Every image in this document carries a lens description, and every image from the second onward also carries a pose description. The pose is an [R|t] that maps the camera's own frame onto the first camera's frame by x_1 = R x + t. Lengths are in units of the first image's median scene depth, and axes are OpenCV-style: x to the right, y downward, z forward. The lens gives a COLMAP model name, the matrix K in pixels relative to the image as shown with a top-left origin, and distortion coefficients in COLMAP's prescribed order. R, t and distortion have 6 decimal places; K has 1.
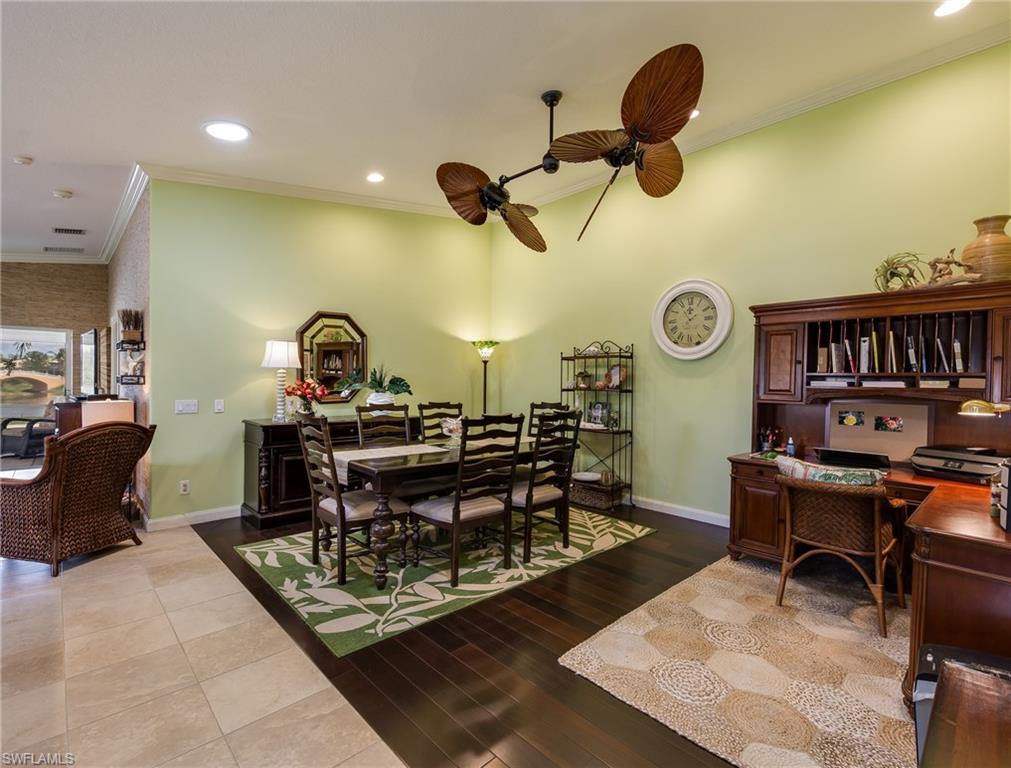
lens RADIAL K [[472.8, 0, 507.0], [0, 472.8, 390.1], [0, 0, 1]] dist [0.004442, -0.000486]
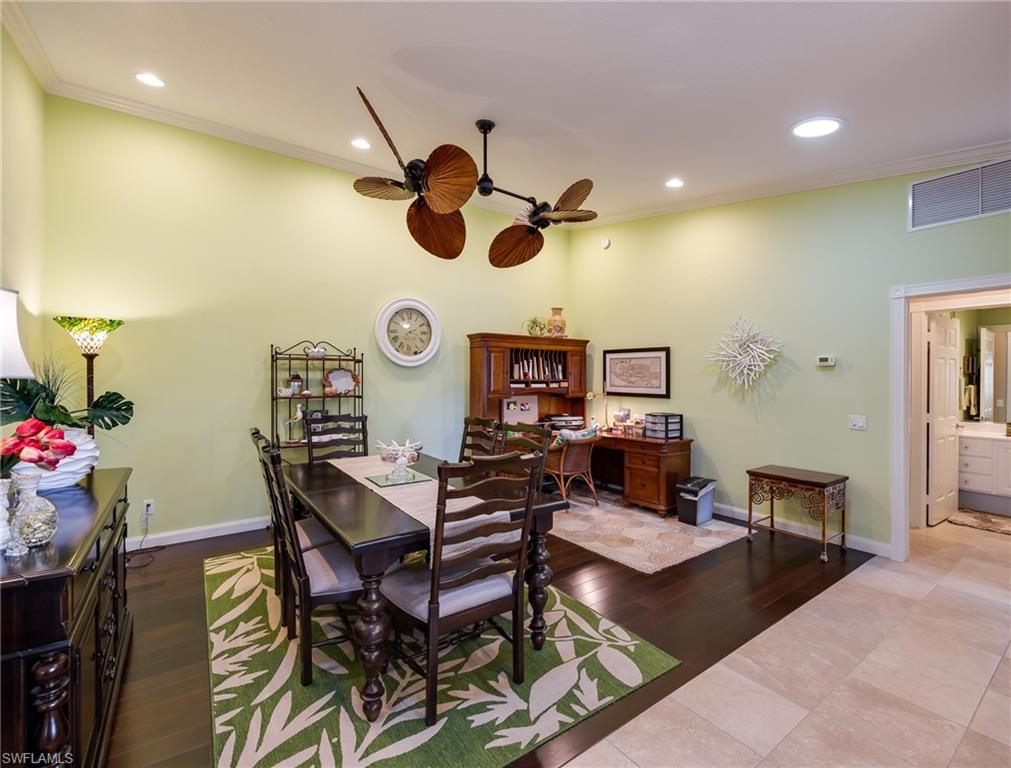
lens RADIAL K [[456.6, 0, 509.8], [0, 456.6, 377.9], [0, 0, 1]] dist [0.010460, -0.001873]
pose [[0.126834, -0.010085, 0.991873, -0.817298], [0.015860, 0.999841, 0.008138, -0.048080], [-0.991797, 0.014699, 0.126974, 0.718646]]
